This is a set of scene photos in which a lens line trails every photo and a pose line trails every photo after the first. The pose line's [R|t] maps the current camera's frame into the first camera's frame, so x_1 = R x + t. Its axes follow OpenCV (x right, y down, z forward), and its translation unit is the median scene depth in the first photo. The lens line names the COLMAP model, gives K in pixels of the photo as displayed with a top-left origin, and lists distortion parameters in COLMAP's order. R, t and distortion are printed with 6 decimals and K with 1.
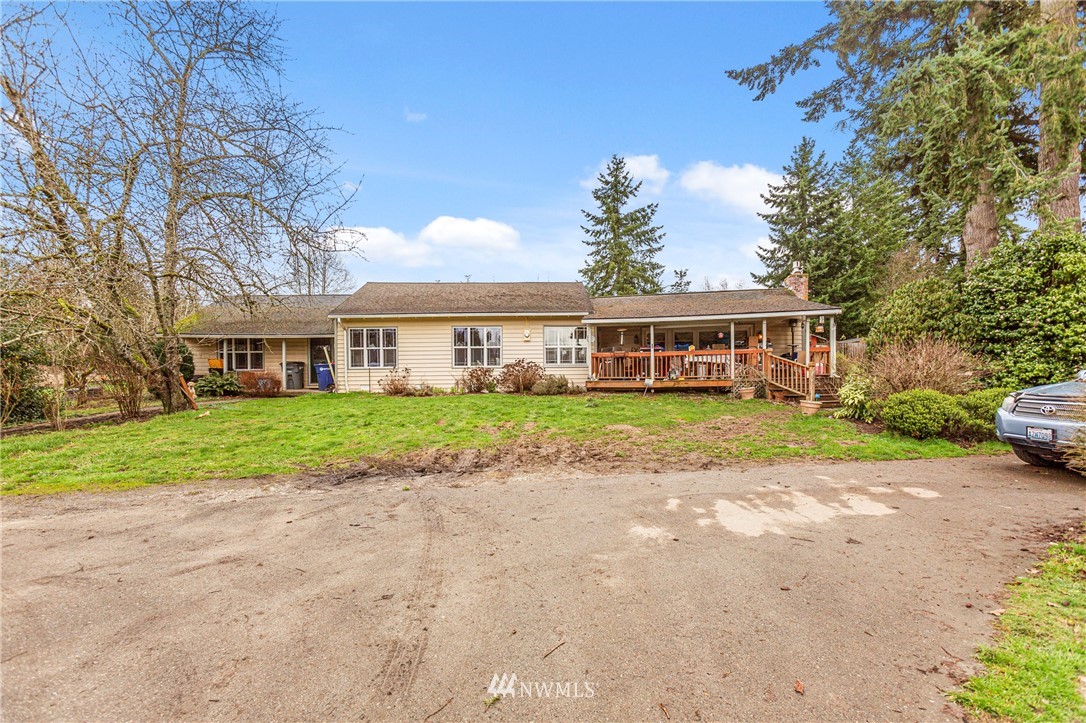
lens RADIAL K [[504.8, 0, 529.4], [0, 504.8, 362.3], [0, 0, 1]] dist [0.013350, 0.000575]
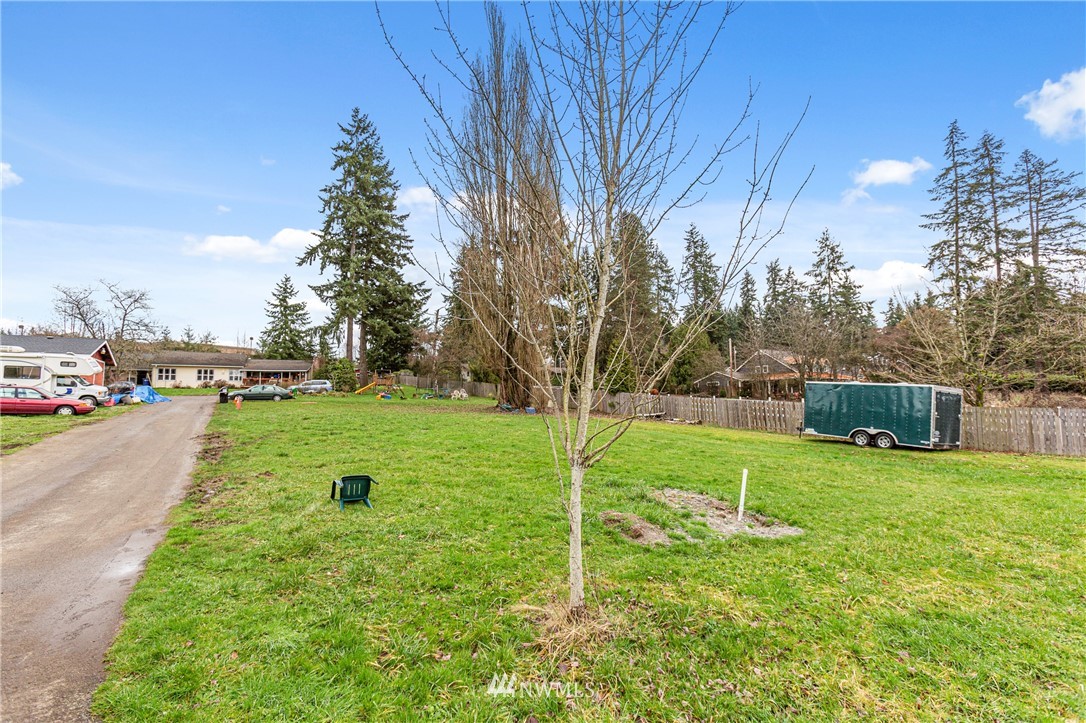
lens RADIAL K [[504.8, 0, 529.4], [0, 504.8, 362.3], [0, 0, 1]] dist [0.013350, 0.000575]
pose [[0.871200, 0.042693, 0.489069, 0.117850], [-0.027665, 0.998898, -0.037917, -0.046208], [-0.490148, 0.019503, 0.871421, -2.973859]]
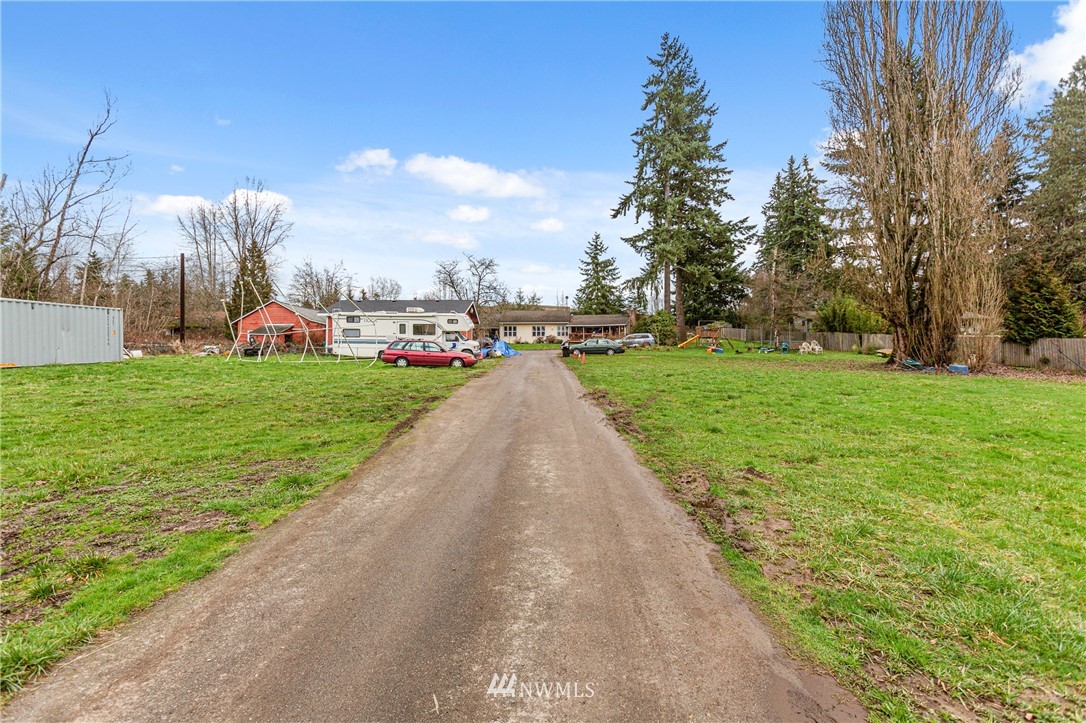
lens RADIAL K [[504.8, 0, 529.4], [0, 504.8, 362.3], [0, 0, 1]] dist [0.013350, 0.000575]
pose [[0.998942, 0.008011, -0.045279, -0.002203], [-0.005242, 0.998128, 0.060942, -0.028332], [0.045682, -0.060640, 0.997114, -2.650519]]
